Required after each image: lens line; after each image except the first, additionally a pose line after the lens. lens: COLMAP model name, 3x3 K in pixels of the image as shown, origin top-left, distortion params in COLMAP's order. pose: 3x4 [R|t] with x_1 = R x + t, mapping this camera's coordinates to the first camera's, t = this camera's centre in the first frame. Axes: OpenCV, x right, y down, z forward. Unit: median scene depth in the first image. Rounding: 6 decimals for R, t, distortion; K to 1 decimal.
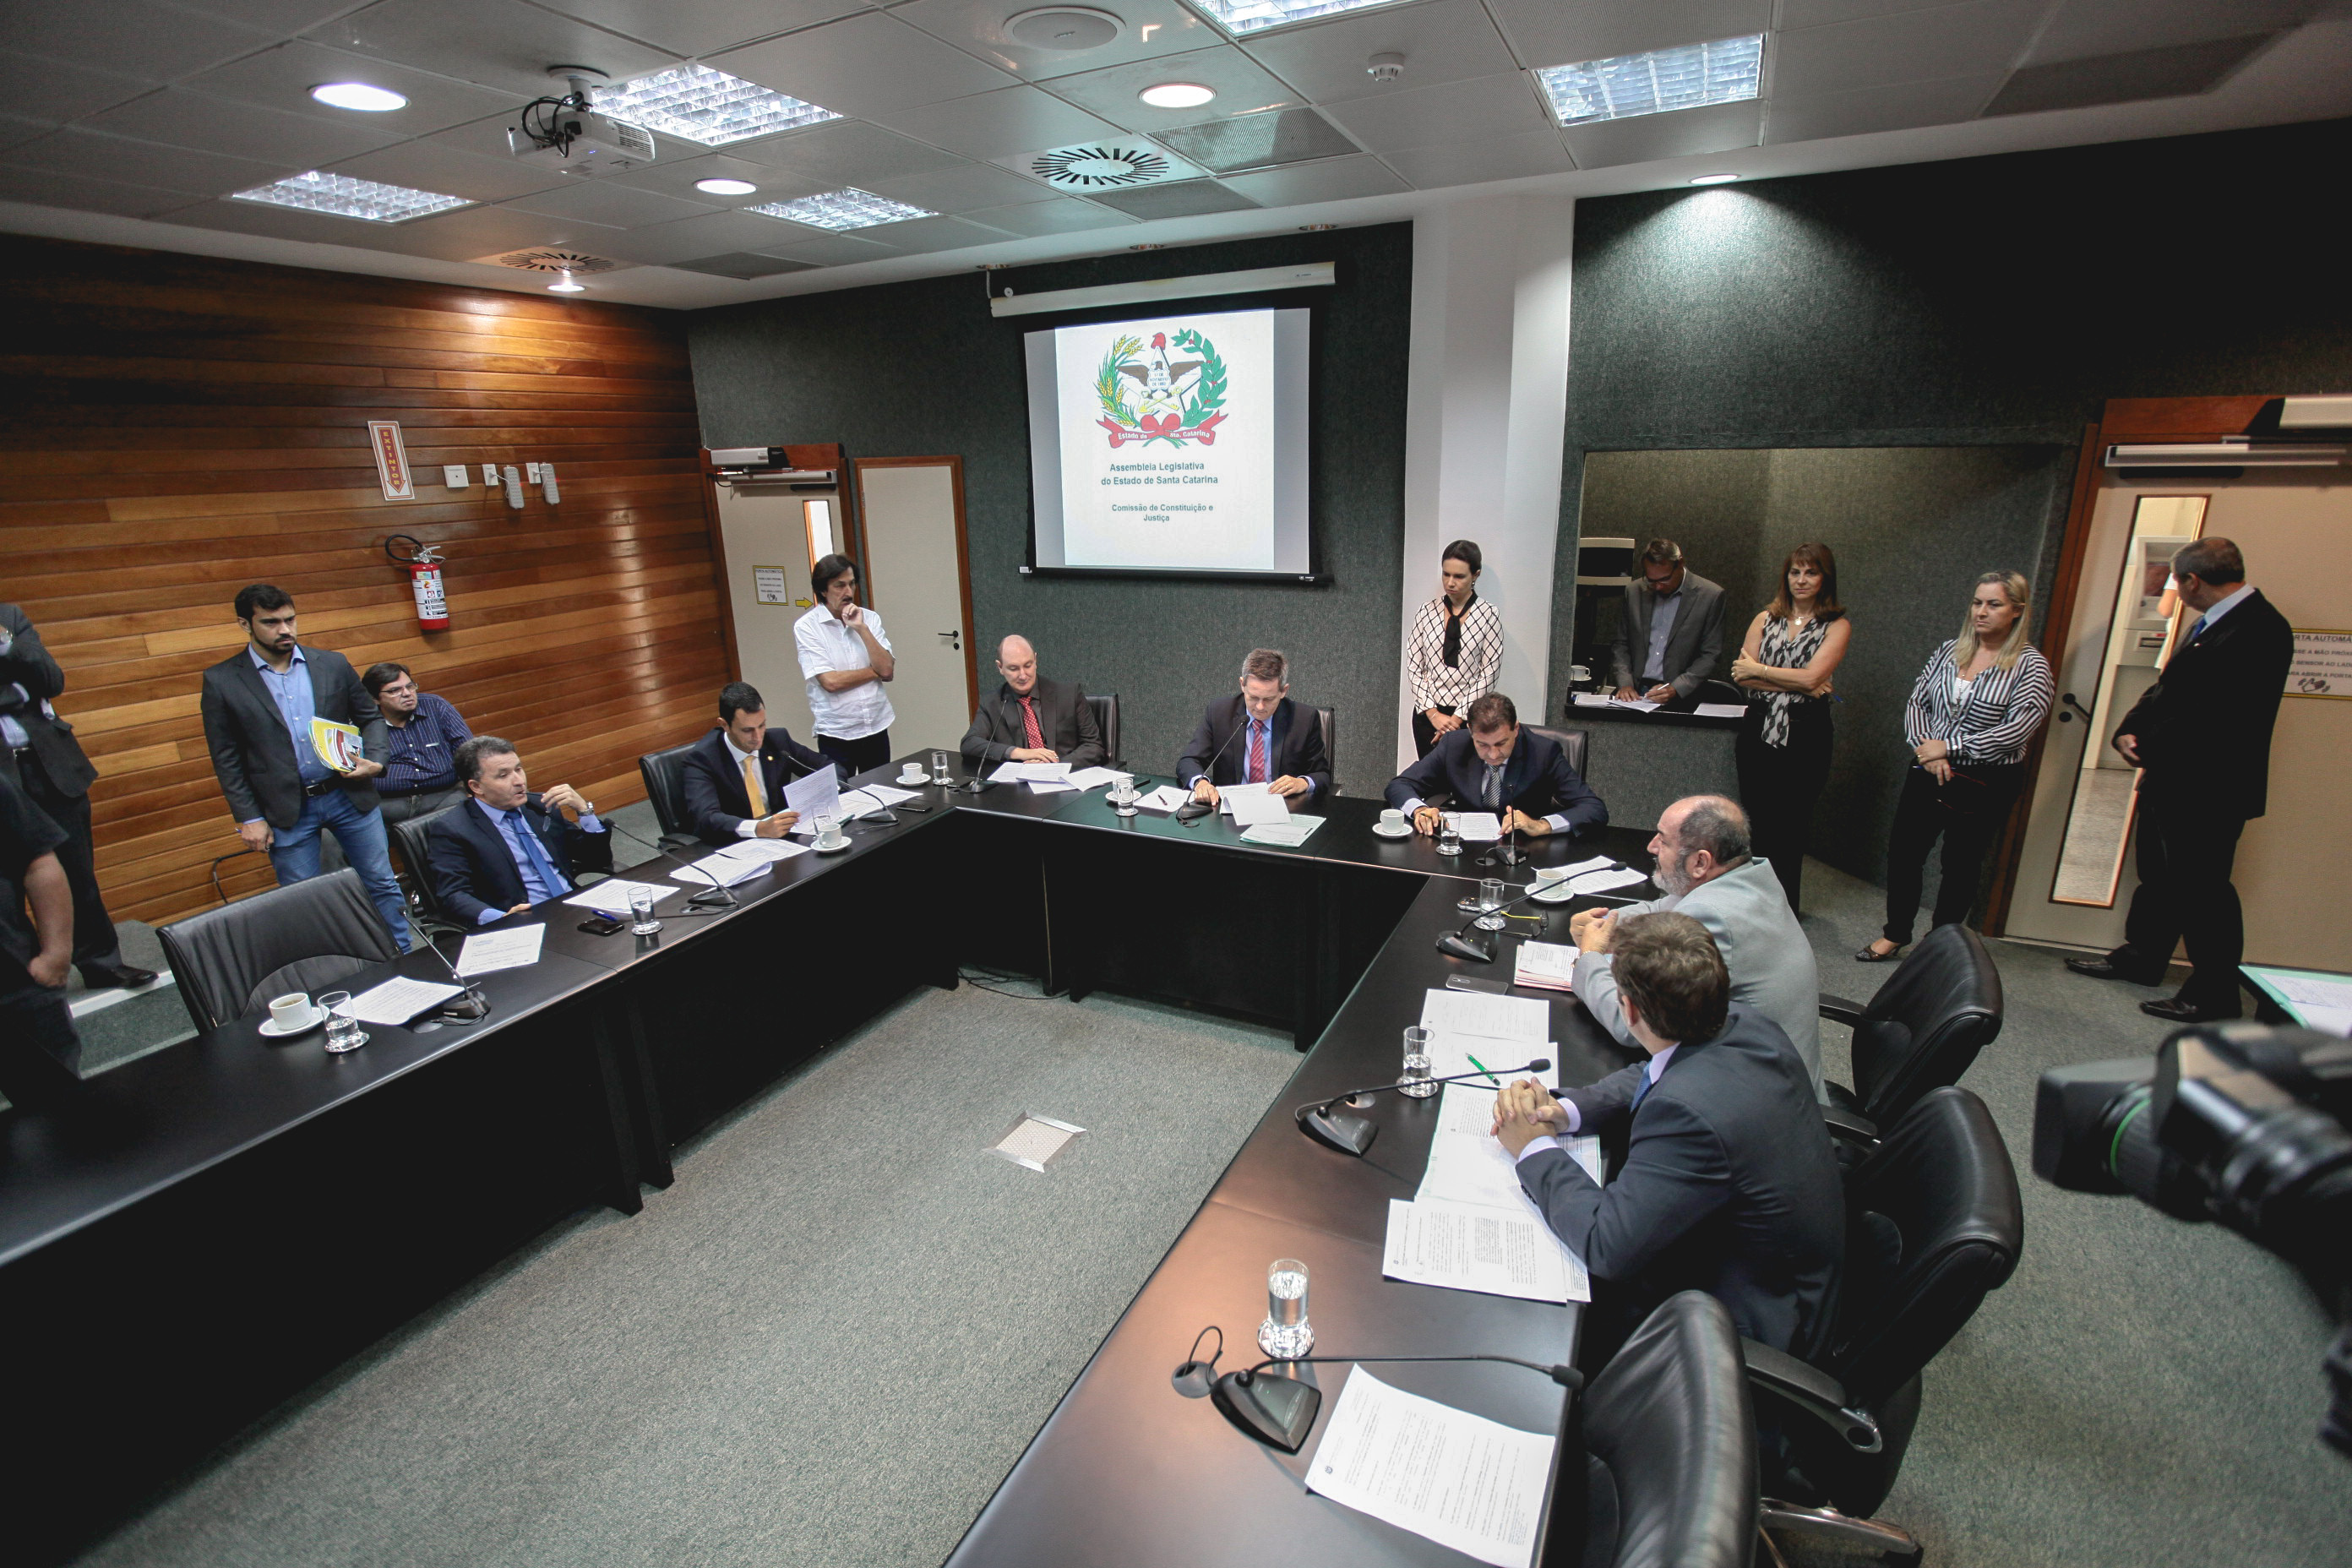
lens RADIAL K [[1125.5, 0, 1186.4], [0, 1125.5, 788.8], [0, 0, 1]] dist [-0.028959, 0.006337]
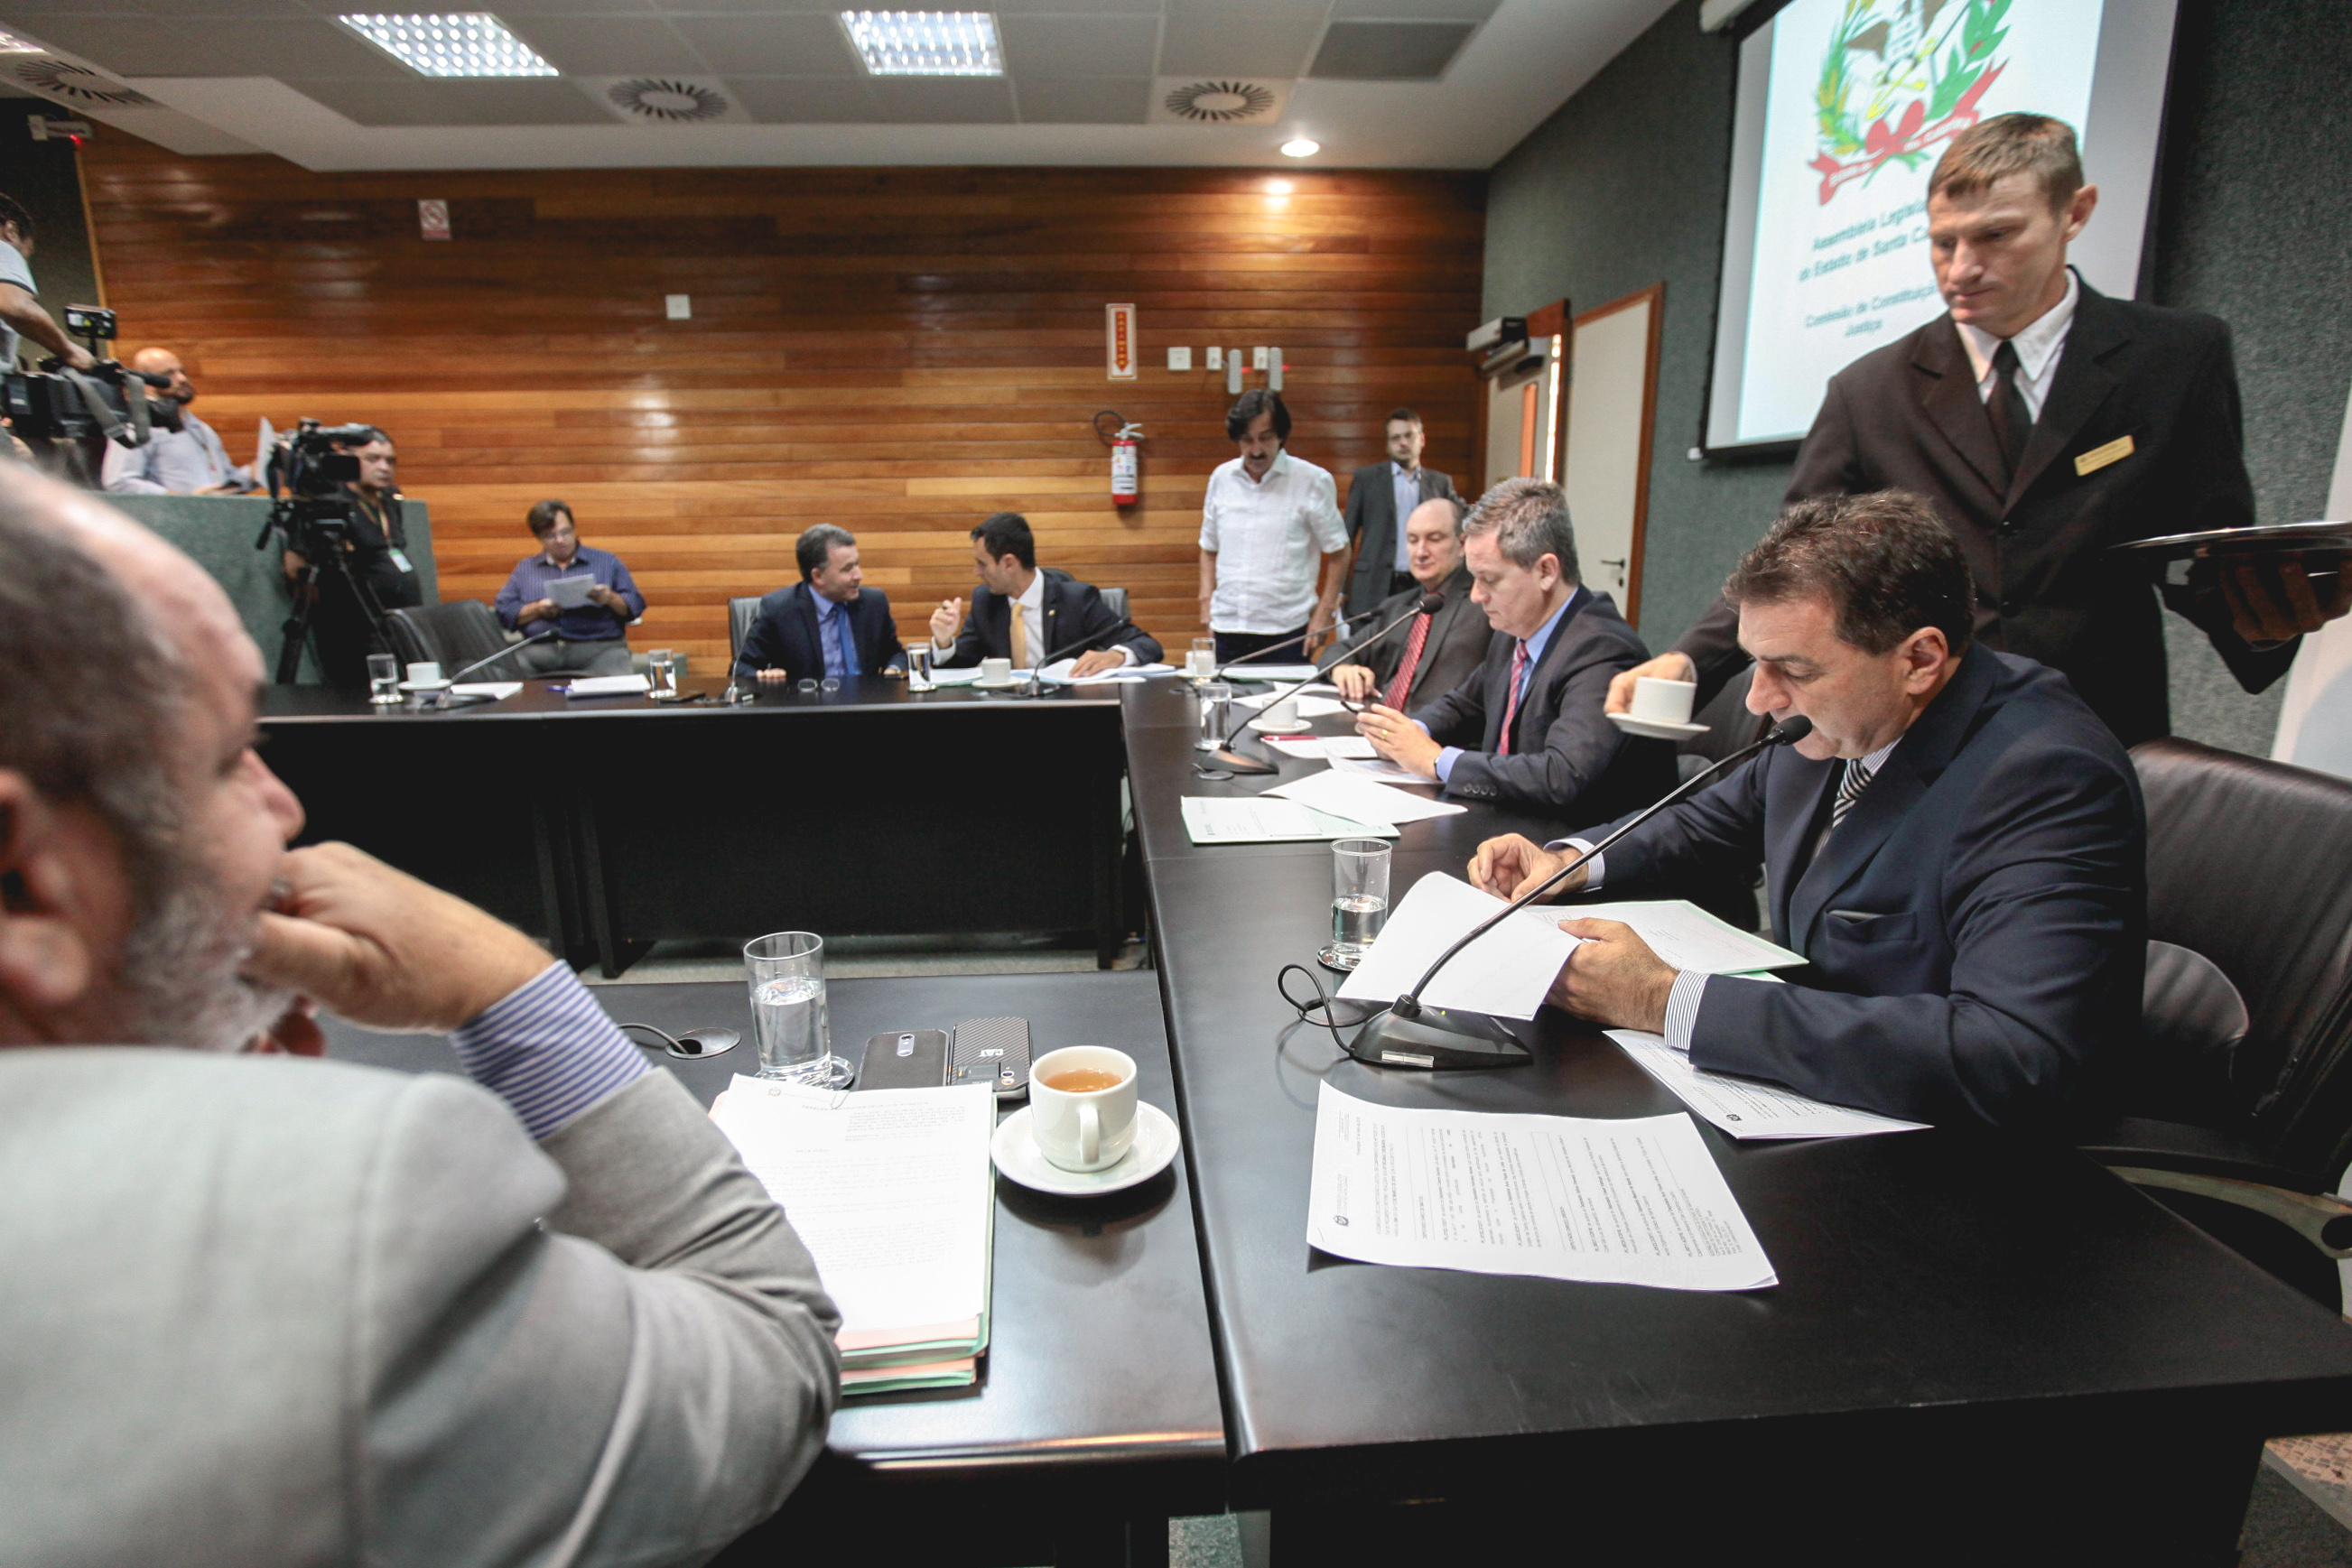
lens RADIAL K [[1125.4, 0, 1180.9], [0, 1125.4, 783.8], [0, 0, 1]] dist [-0.028959, 0.006337]
pose [[0.507248, 0.223391, -0.832343, 0.295922], [-0.251035, 0.962237, 0.105267, -0.015440], [0.824428, 0.155551, 0.544172, 0.518432]]
